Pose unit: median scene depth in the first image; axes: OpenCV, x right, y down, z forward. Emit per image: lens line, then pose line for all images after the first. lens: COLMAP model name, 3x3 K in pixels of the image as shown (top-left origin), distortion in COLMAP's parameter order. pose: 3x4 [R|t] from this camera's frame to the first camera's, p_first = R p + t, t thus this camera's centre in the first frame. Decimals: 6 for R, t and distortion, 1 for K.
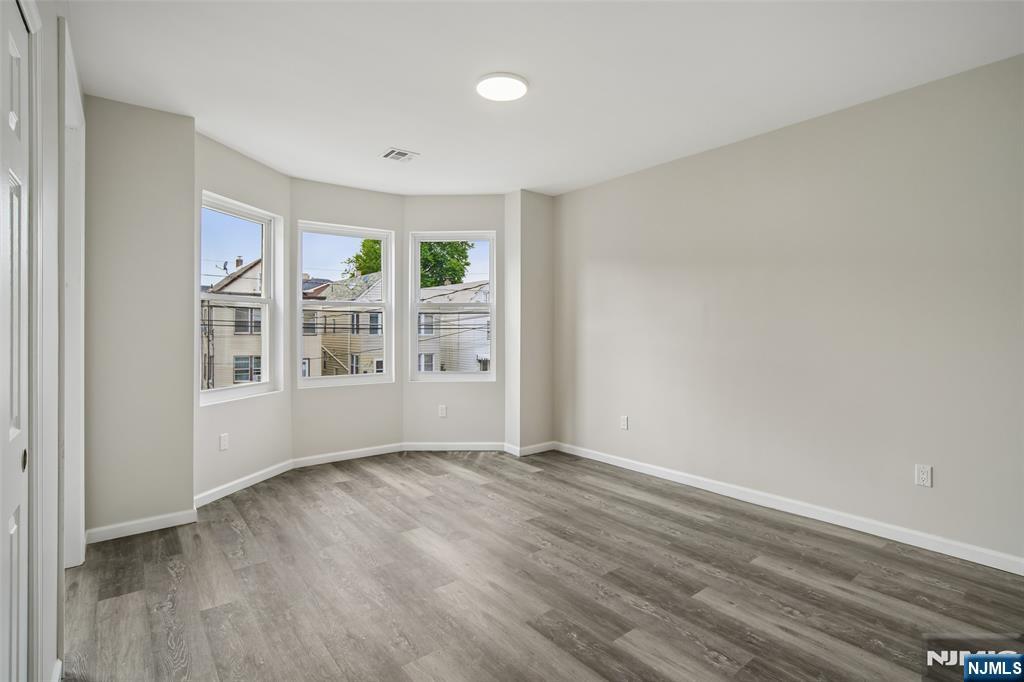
lens RADIAL K [[496.4, 0, 513.4], [0, 496.4, 339.7], [0, 0, 1]] dist [-0.011922, 0.000394]
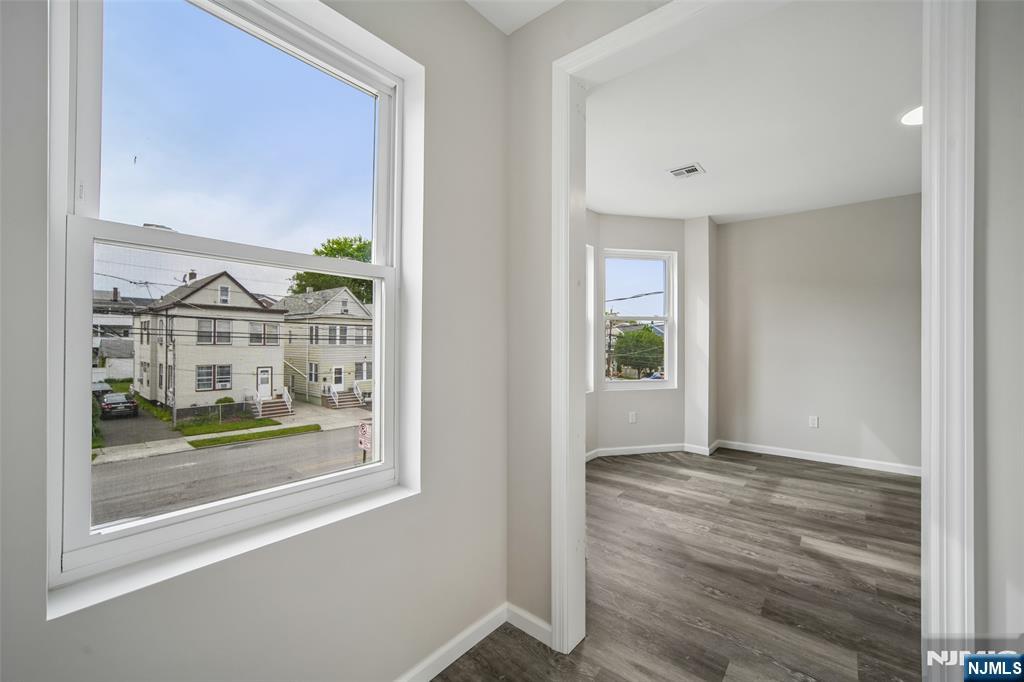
lens RADIAL K [[403.5, 0, 510.0], [0, 403.5, 343.0], [0, 0, 1]] dist [-0.013536, -0.000068]
pose [[0.975235, 0.003338, 0.221145, -0.110068], [-0.000010, 0.999887, -0.015051, -0.000437], [-0.221170, 0.014676, 0.975125, 0.038607]]
